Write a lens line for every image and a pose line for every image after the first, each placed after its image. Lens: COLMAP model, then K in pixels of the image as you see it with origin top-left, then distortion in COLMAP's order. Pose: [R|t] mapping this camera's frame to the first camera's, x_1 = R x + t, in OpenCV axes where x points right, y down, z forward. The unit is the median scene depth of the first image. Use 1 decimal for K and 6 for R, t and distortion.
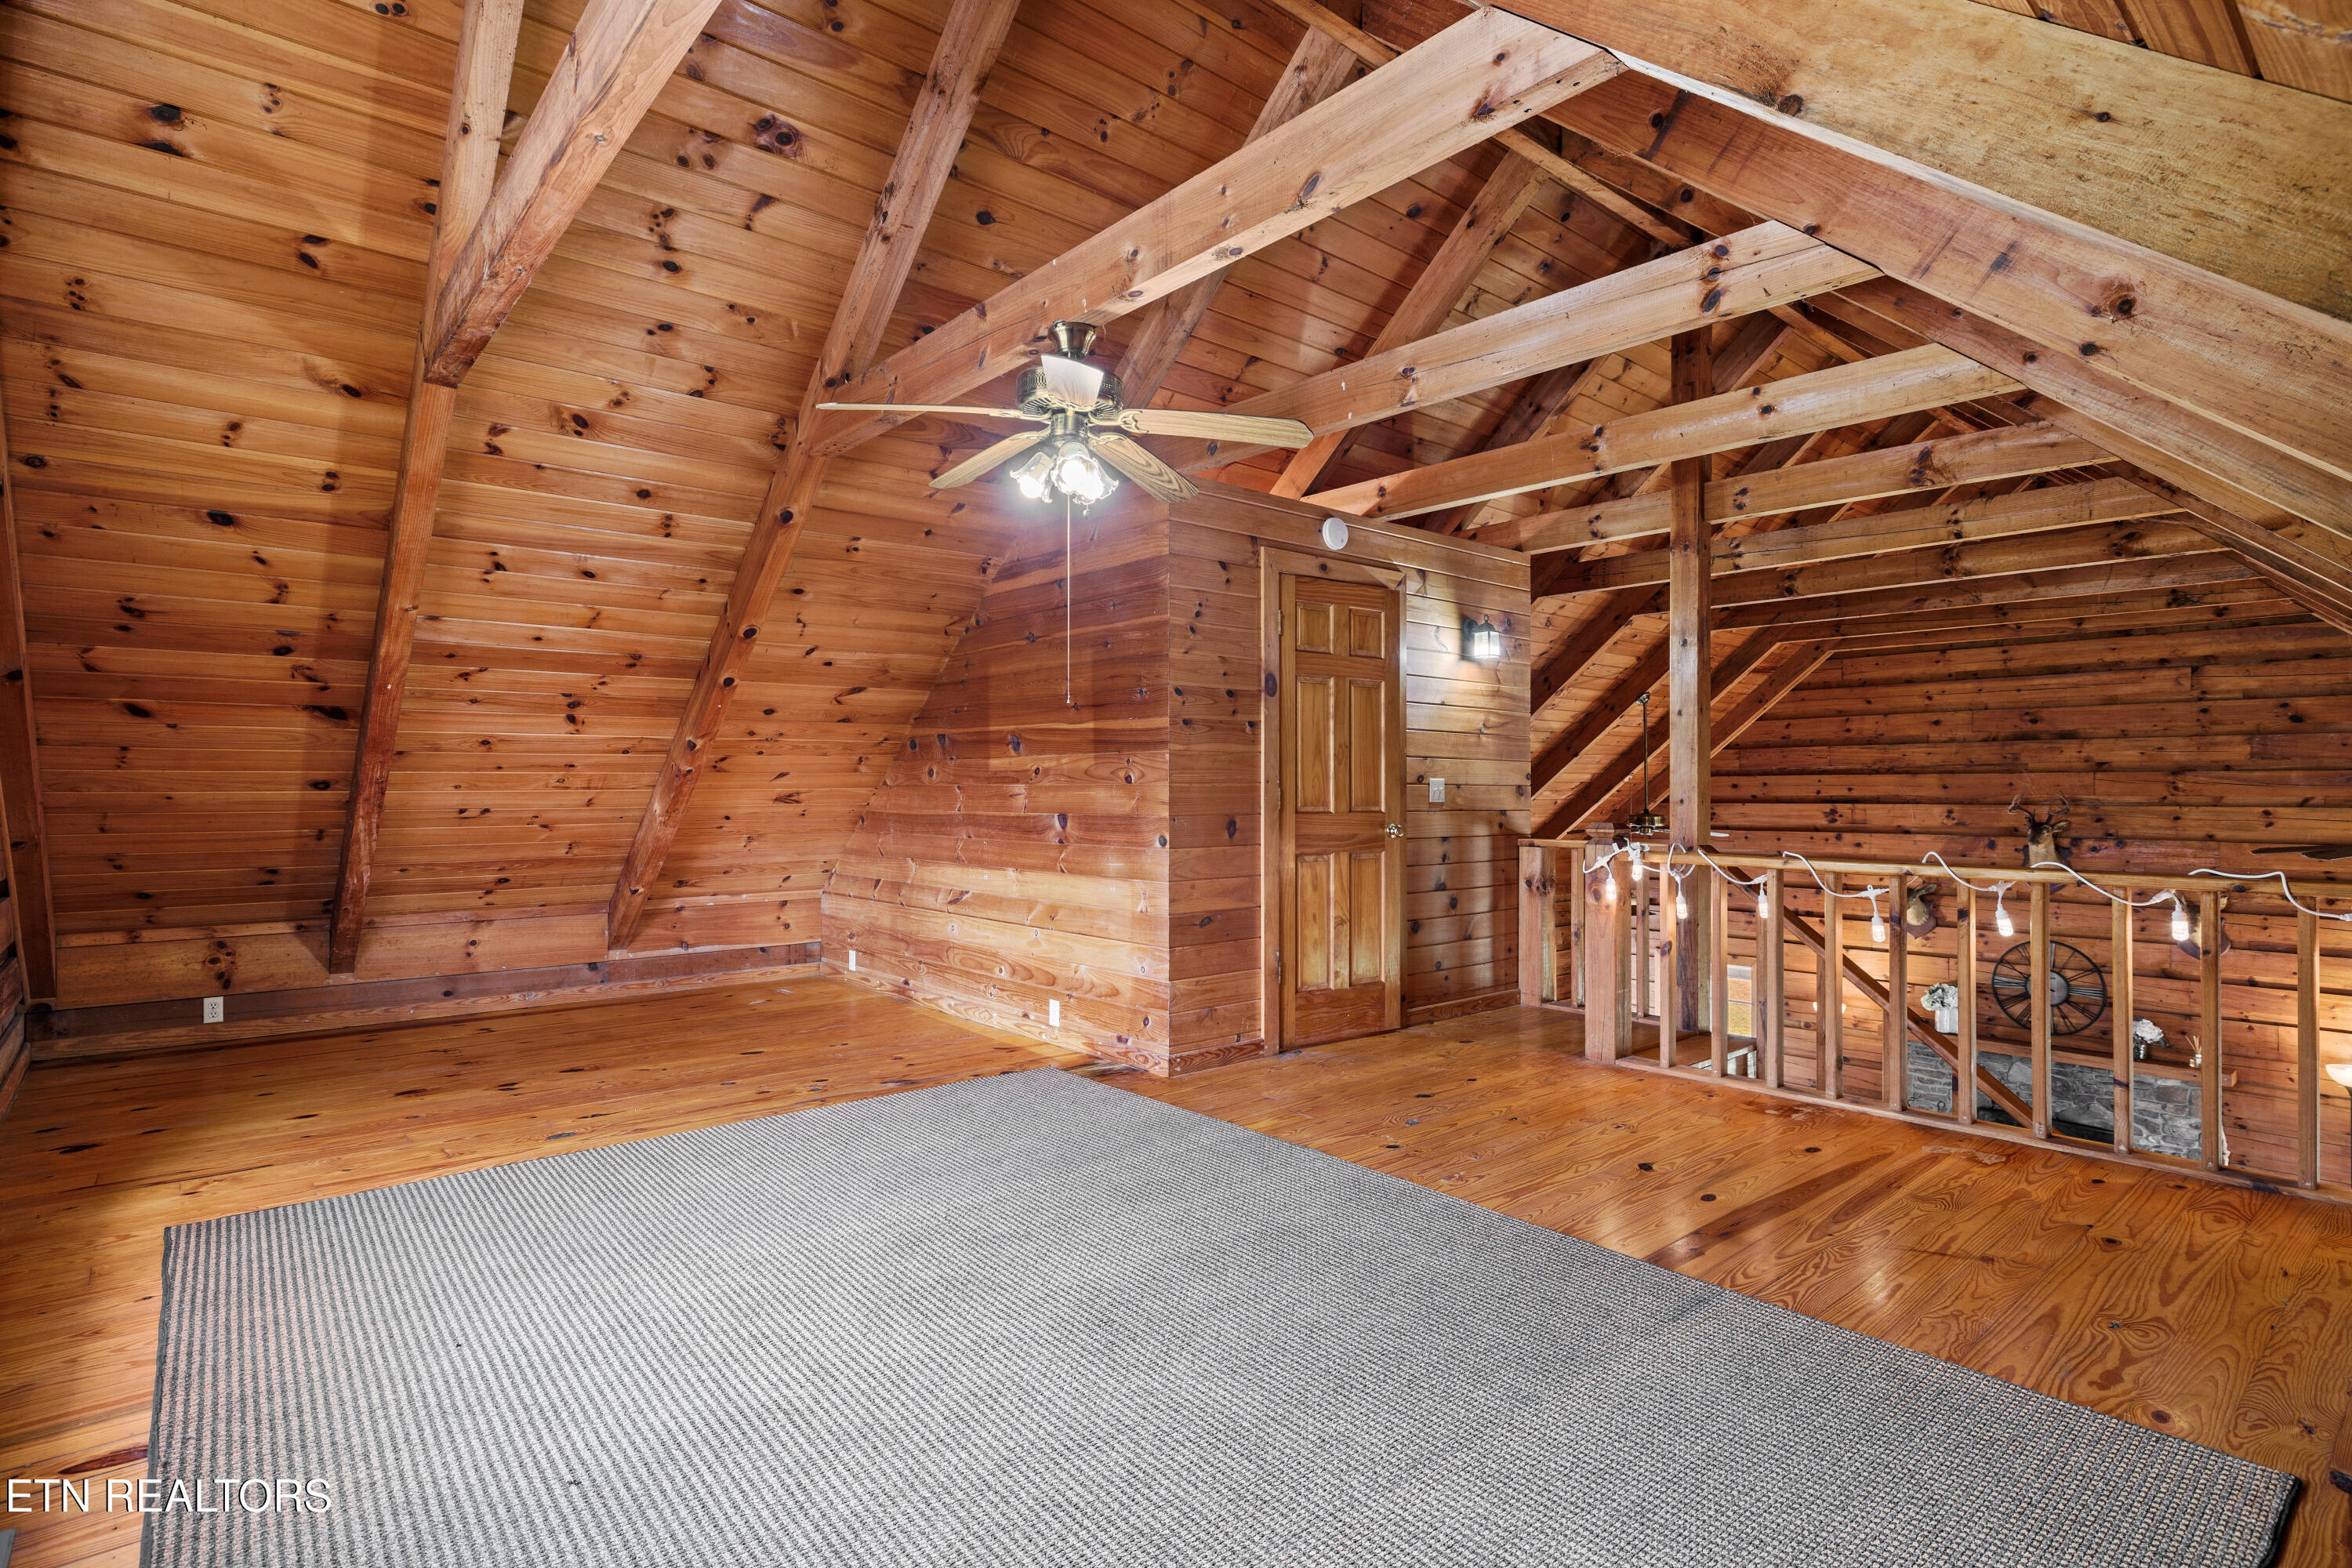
lens RADIAL K [[1204.4, 0, 1142.3], [0, 1204.4, 783.8], [0, 0, 1]] dist [-0.013589, 0.005542]
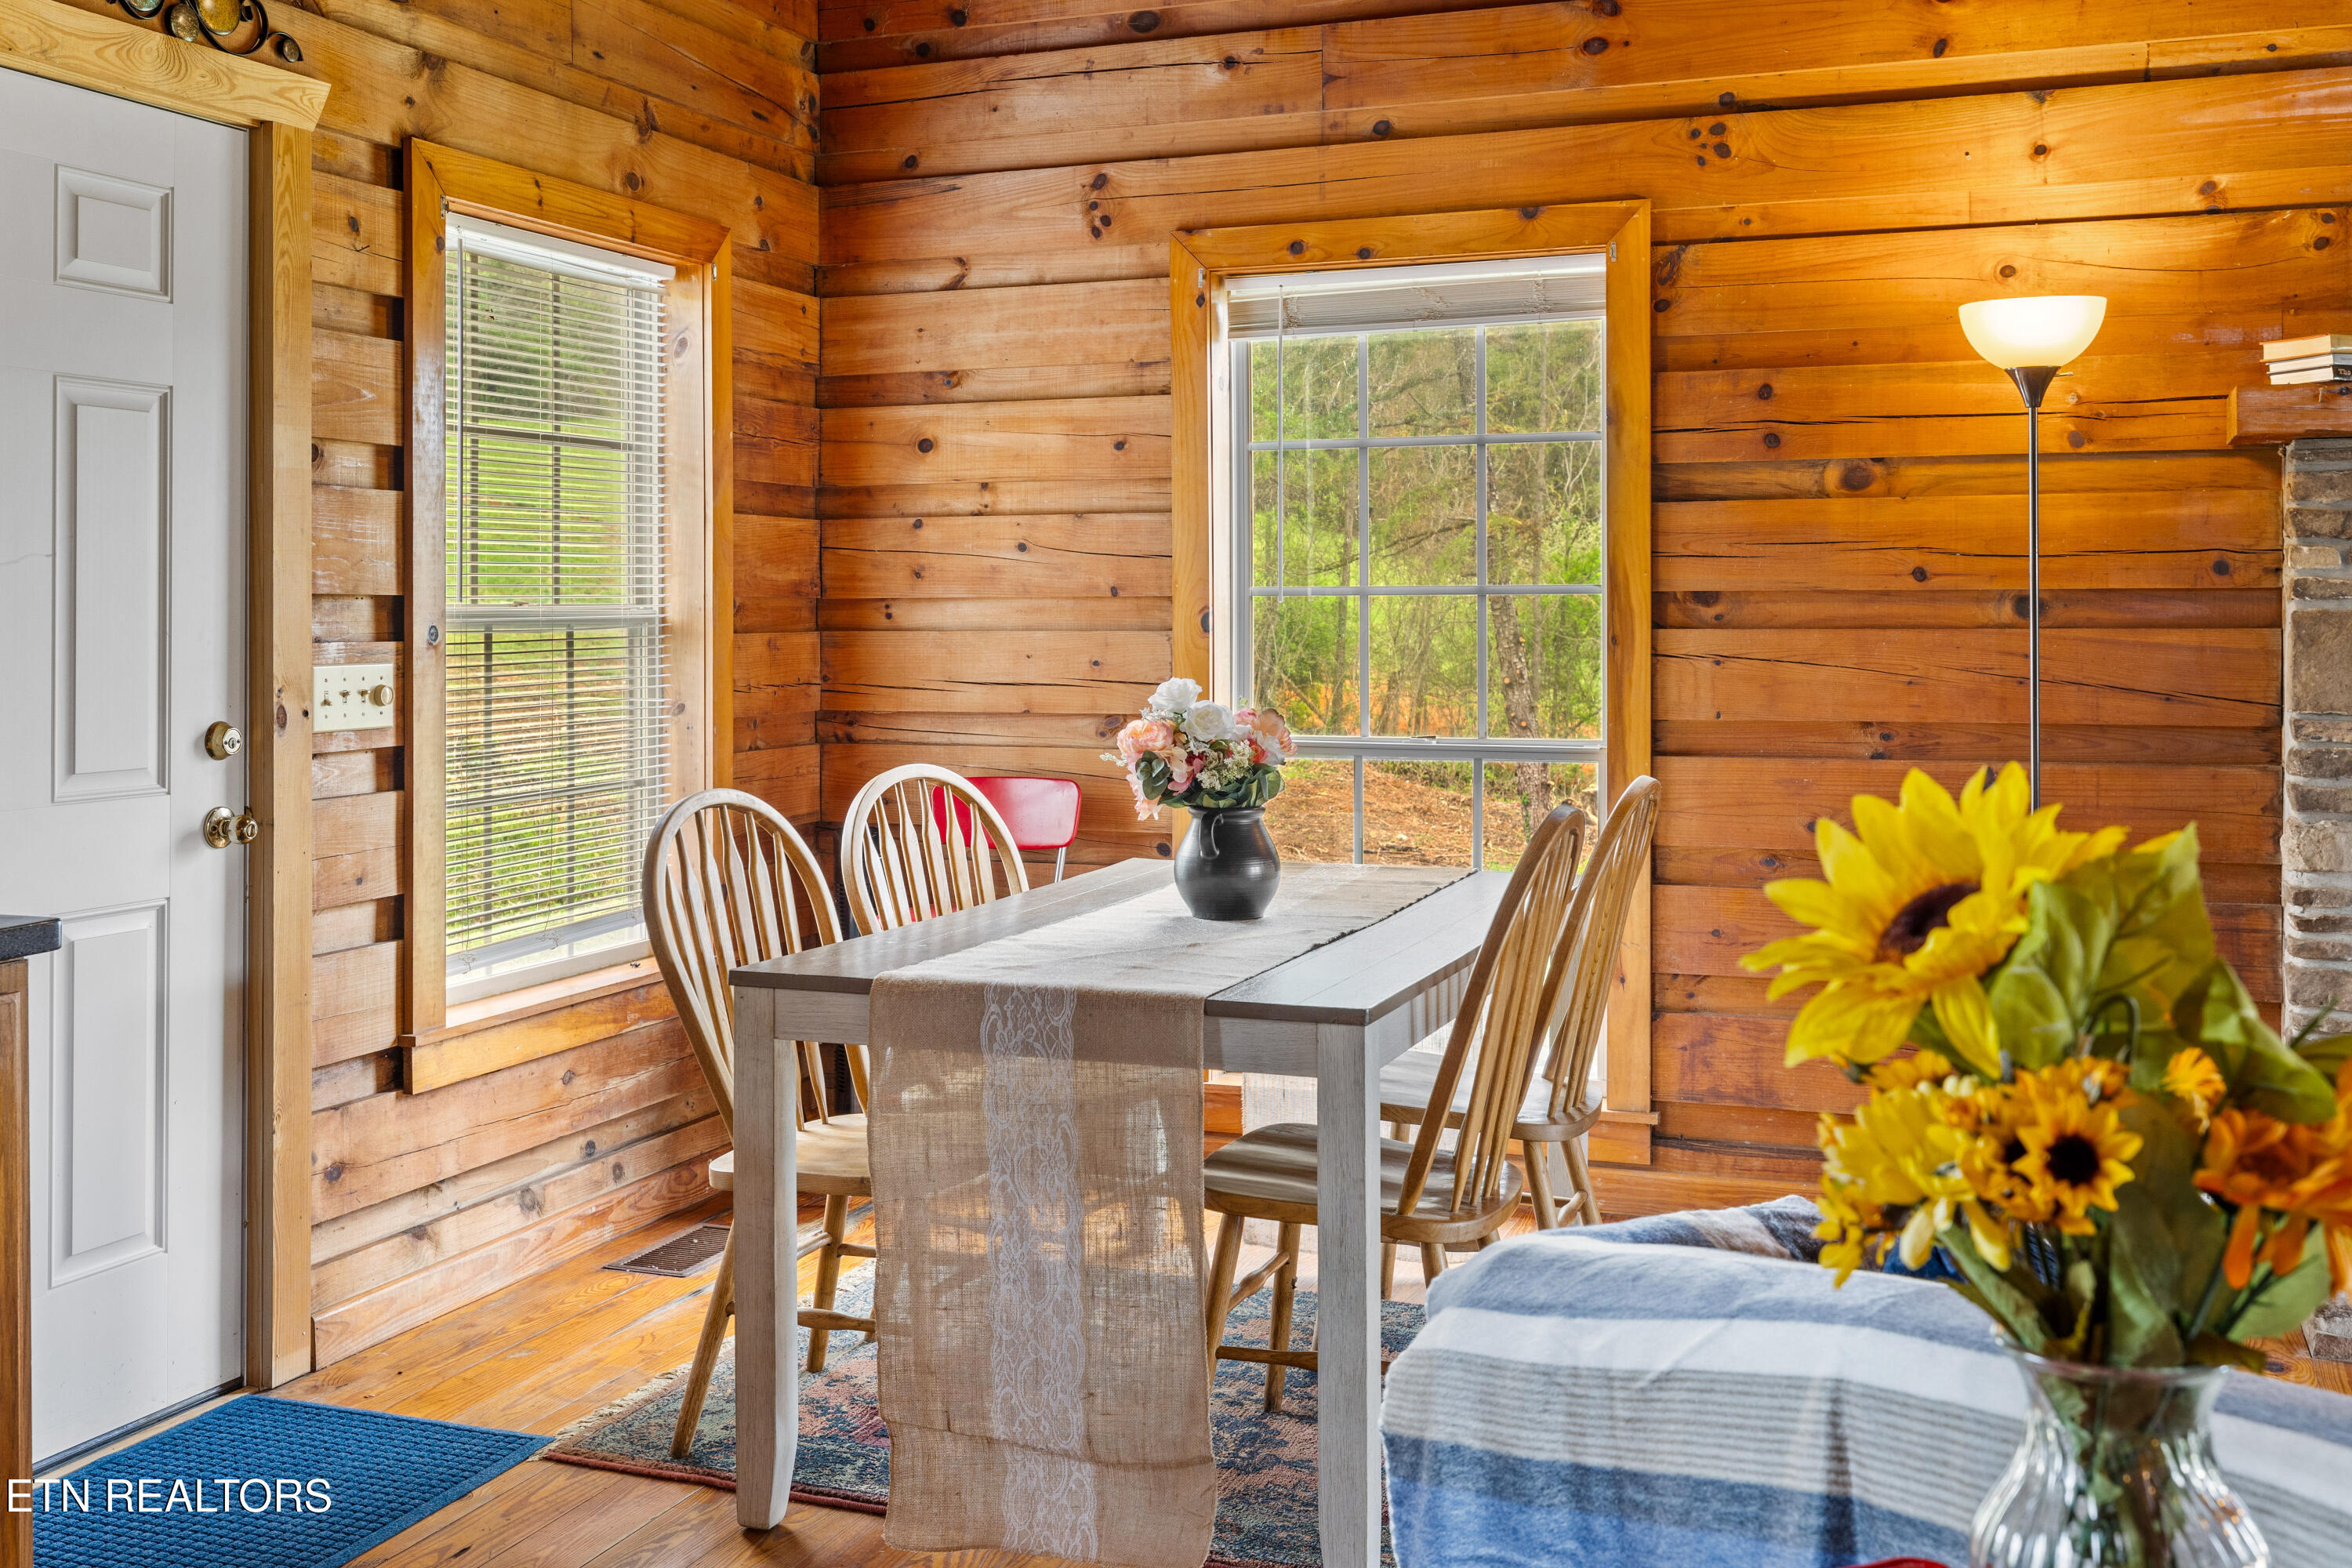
lens RADIAL K [[2321.3, 0, 1170.3], [0, 2321.3, 609.1], [0, 0, 1]] dist [-0.004661, 0.000000]
pose [[0.870375, -0.005690, 0.492356, 0.293241], [0.001101, 0.999953, 0.009609, 0.272396], [-0.492388, -0.007821, 0.870341, 0.853811]]
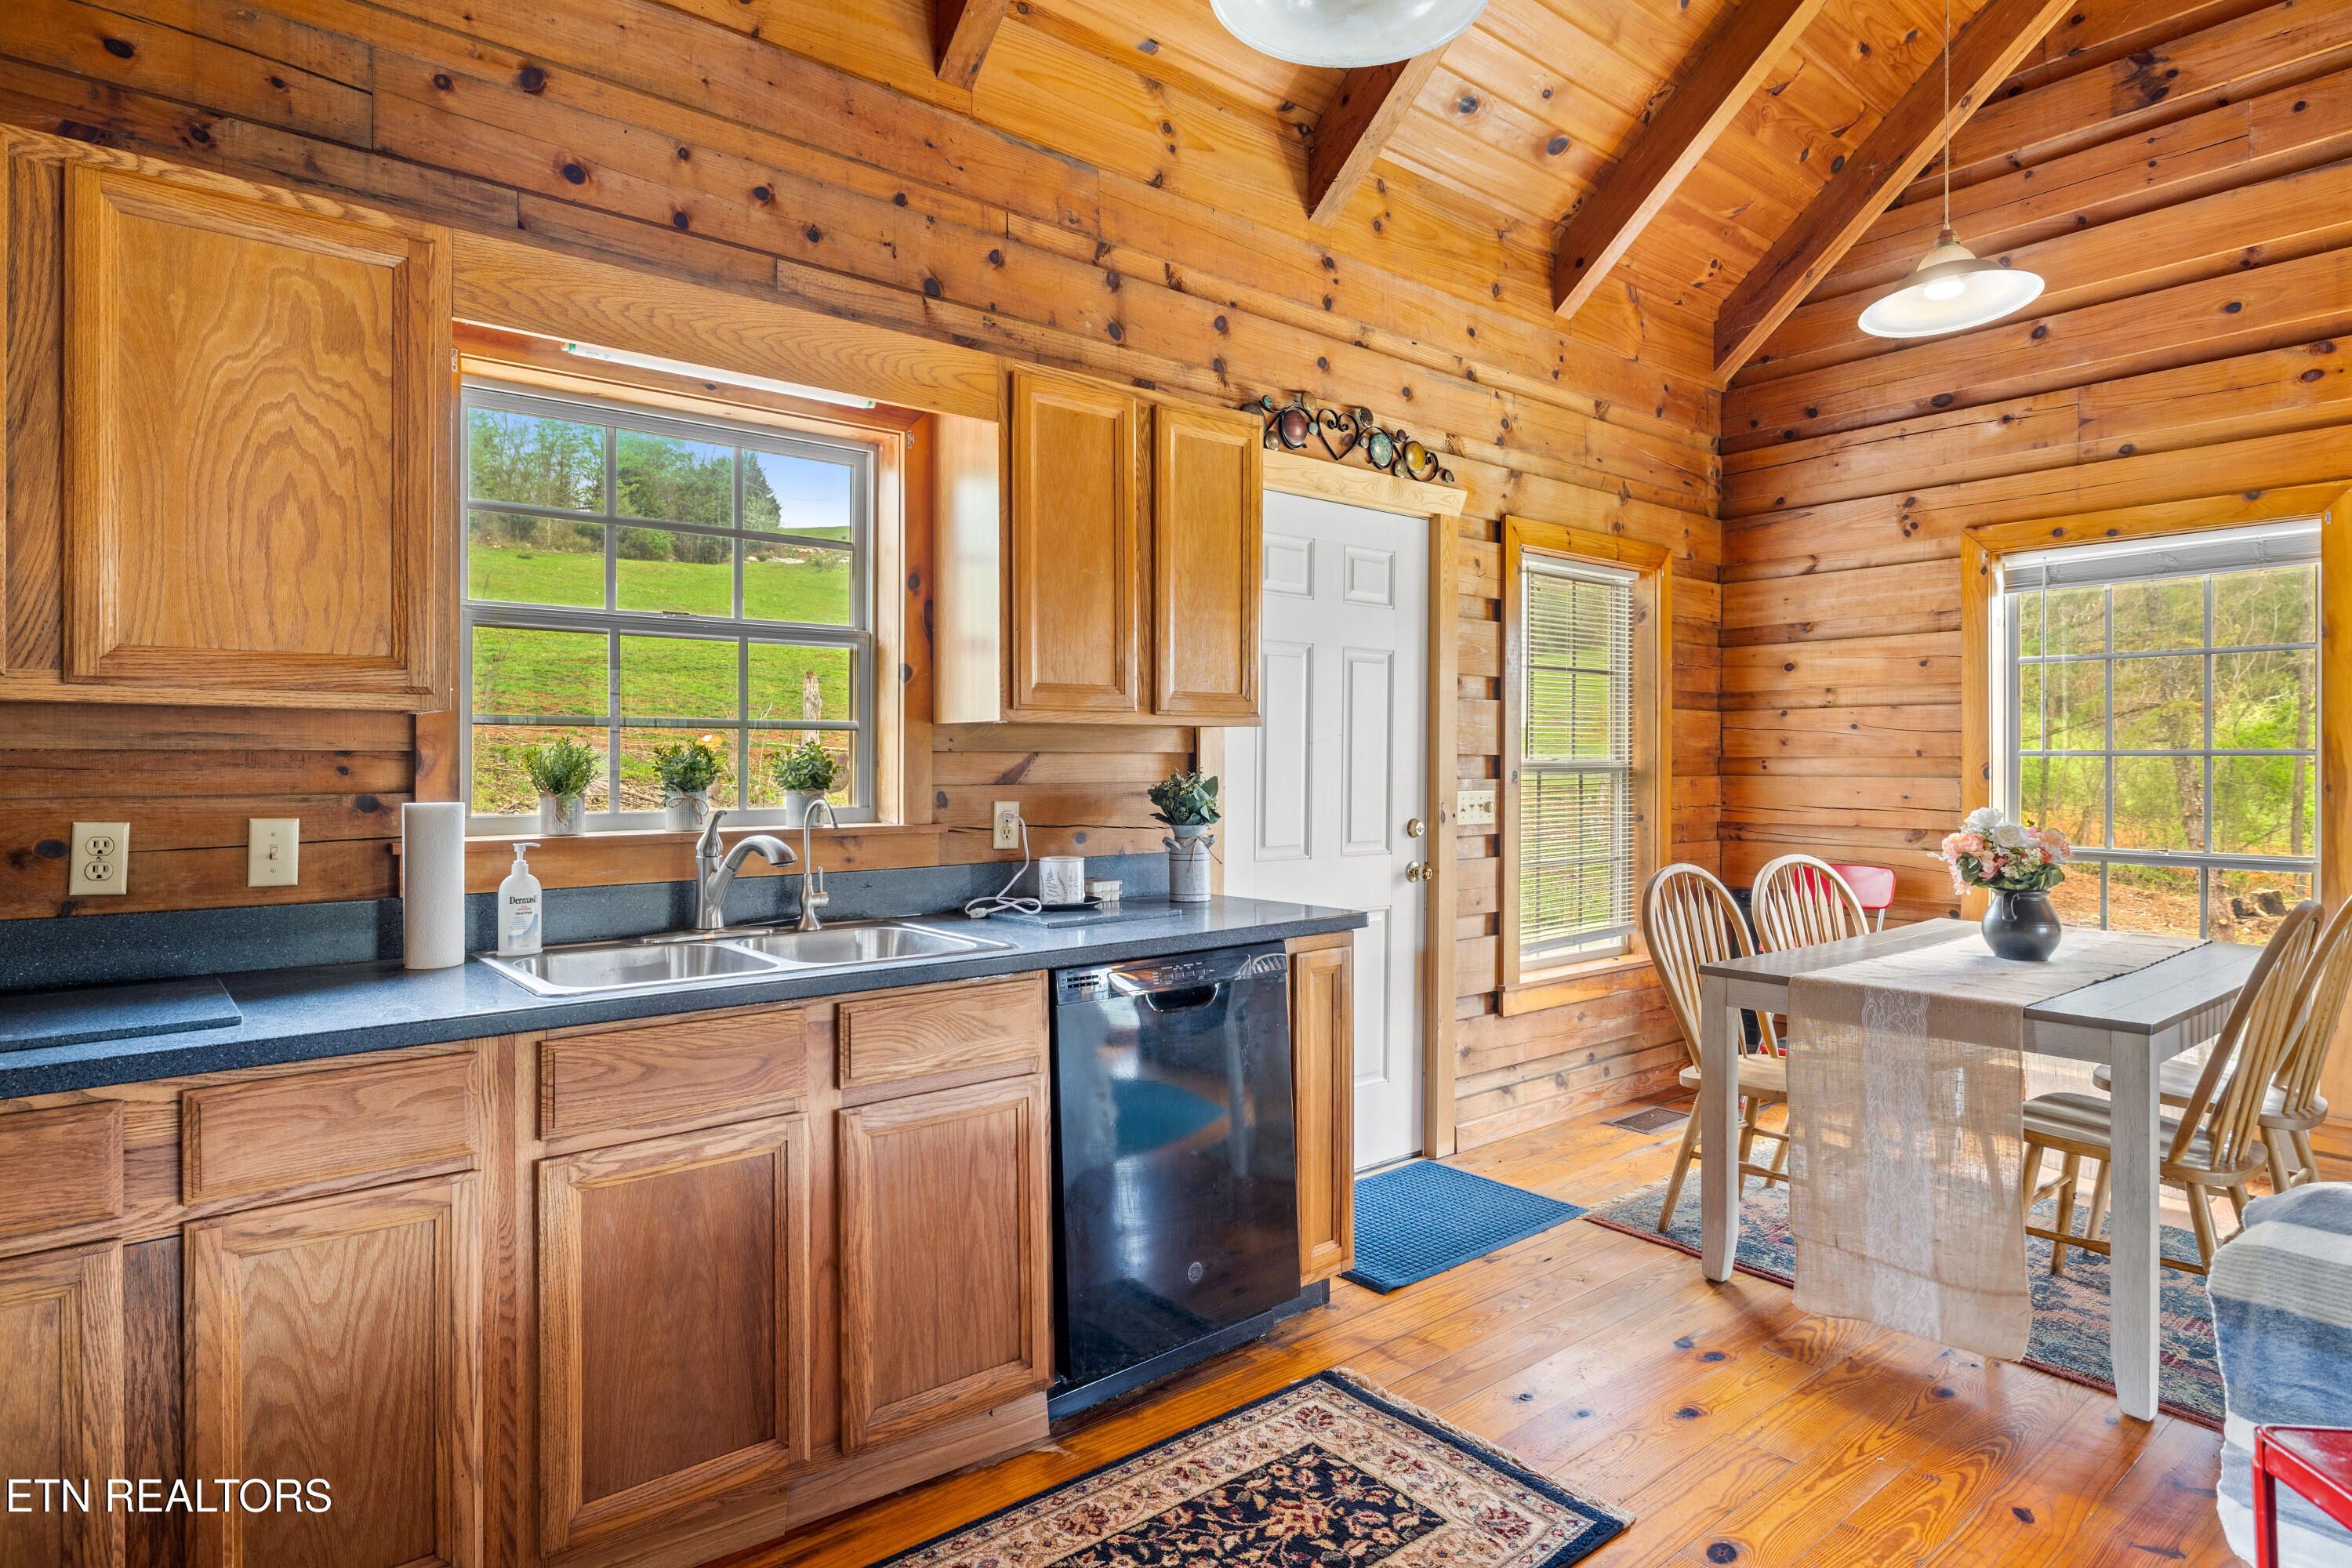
lens RADIAL K [[1273.0, 0, 1171.8], [0, 1273.0, 757.2], [0, 0, 1]] dist [0.001159, -0.002146]
pose [[0.999957, -0.000588, -0.009287, 0.267961], [0.000647, 0.999979, 0.006372, 0.271654], [0.009283, -0.006378, 0.999937, 0.845540]]
